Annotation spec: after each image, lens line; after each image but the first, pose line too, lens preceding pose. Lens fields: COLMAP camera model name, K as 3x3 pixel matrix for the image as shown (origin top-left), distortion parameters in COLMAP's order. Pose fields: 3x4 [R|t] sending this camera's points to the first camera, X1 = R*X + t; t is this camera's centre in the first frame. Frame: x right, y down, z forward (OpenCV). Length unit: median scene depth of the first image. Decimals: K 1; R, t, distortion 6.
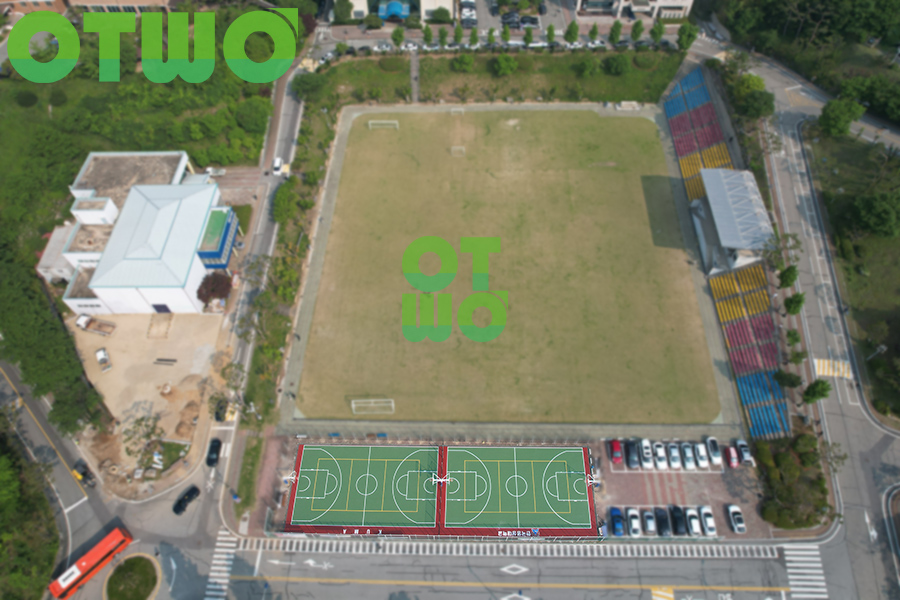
lens RADIAL K [[578.4, 0, 450.0], [0, 578.4, 300.0], [0, 0, 1]] dist [-0.083522, 0.070063]
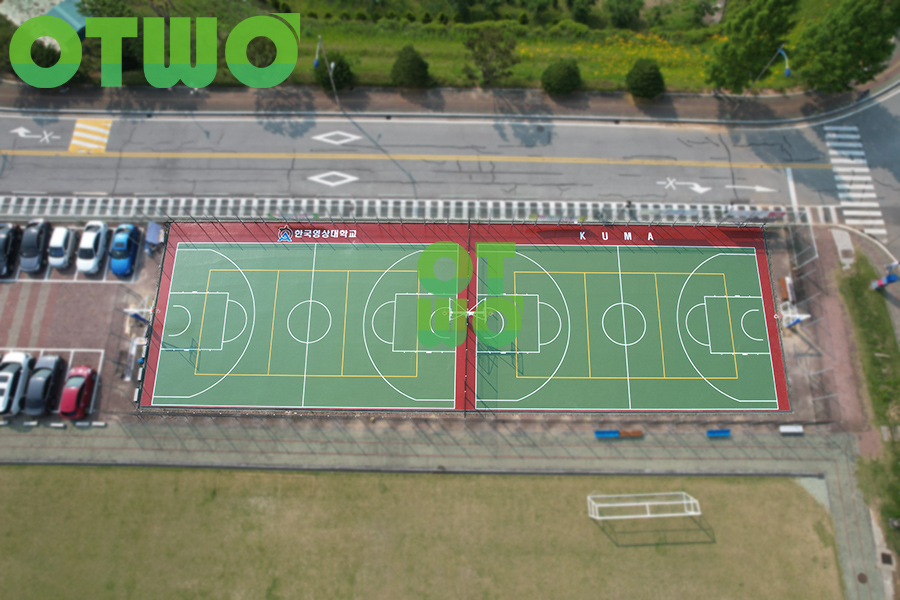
lens RADIAL K [[578.4, 0, 450.0], [0, 578.4, 300.0], [0, 0, 1]] dist [-0.083522, 0.070063]
pose [[-0.999992, 0.003800, -0.000858, -0.000467], [-0.002995, -0.609142, 0.793056, -0.045012], [0.002491, 0.793052, 0.609149, 0.725793]]
